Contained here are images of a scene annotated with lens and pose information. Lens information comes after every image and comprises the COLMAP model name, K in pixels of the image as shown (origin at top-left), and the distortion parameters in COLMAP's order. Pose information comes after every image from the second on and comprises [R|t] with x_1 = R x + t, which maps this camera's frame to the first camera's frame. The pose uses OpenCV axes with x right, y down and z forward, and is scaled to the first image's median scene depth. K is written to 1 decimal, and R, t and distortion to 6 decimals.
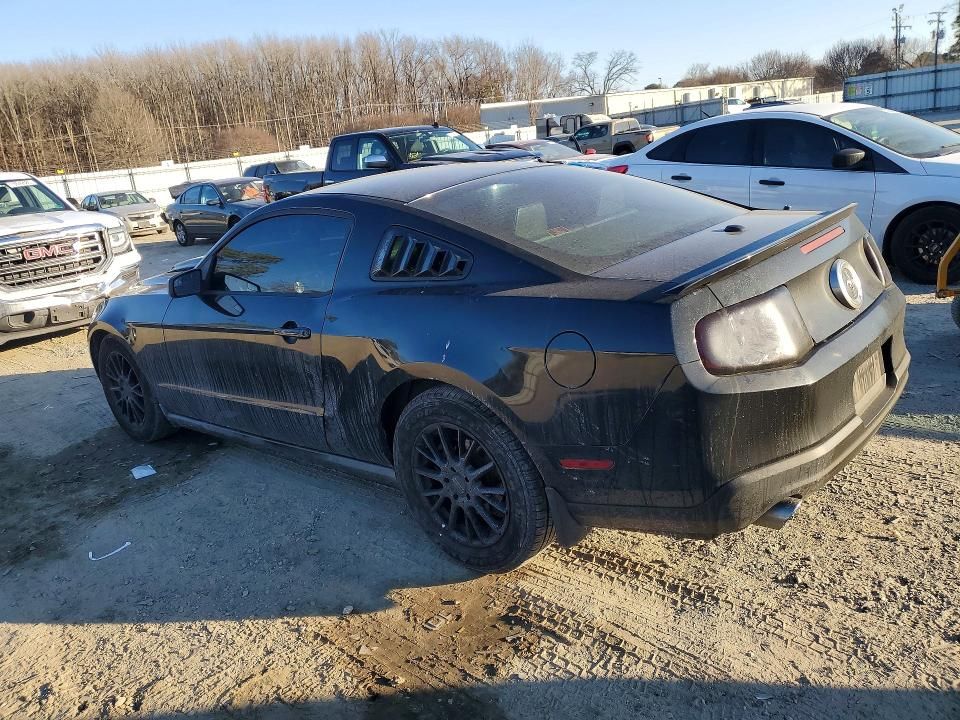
lens RADIAL K [[749.4, 0, 480.0], [0, 749.4, 360.0], [0, 0, 1]] dist [0.043668, 0.002459]
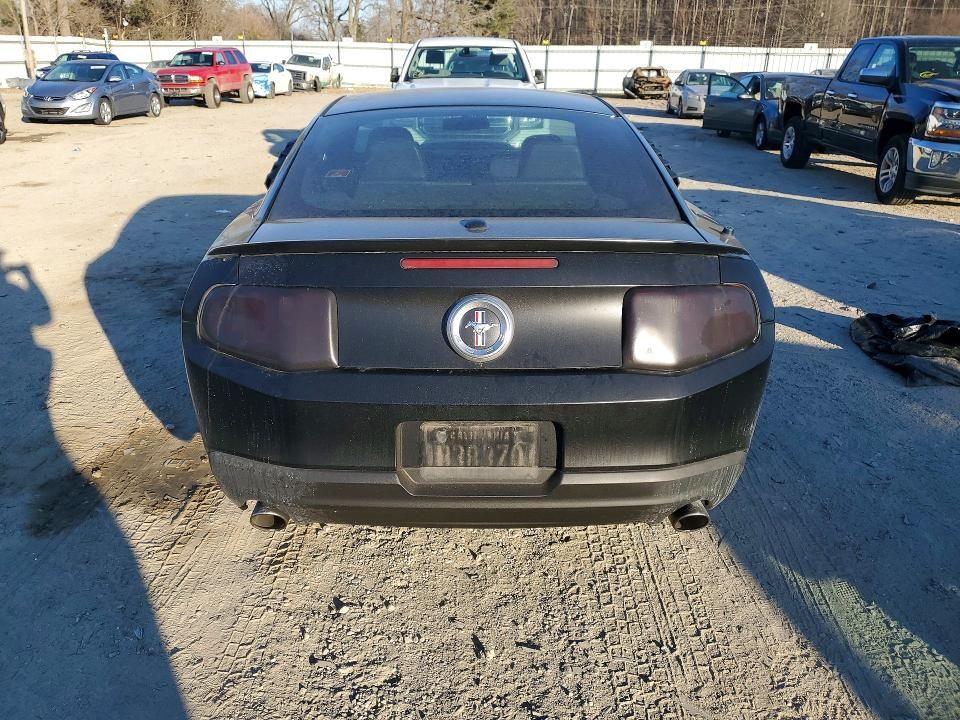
lens RADIAL K [[749.4, 0, 480.0], [0, 749.4, 360.0], [0, 0, 1]] dist [0.043668, 0.002459]
pose [[0.639647, 0.384654, -0.665502, 1.025640], [-0.280209, 0.922894, 0.264101, -0.282980], [0.715775, 0.017548, 0.698110, 0.470150]]
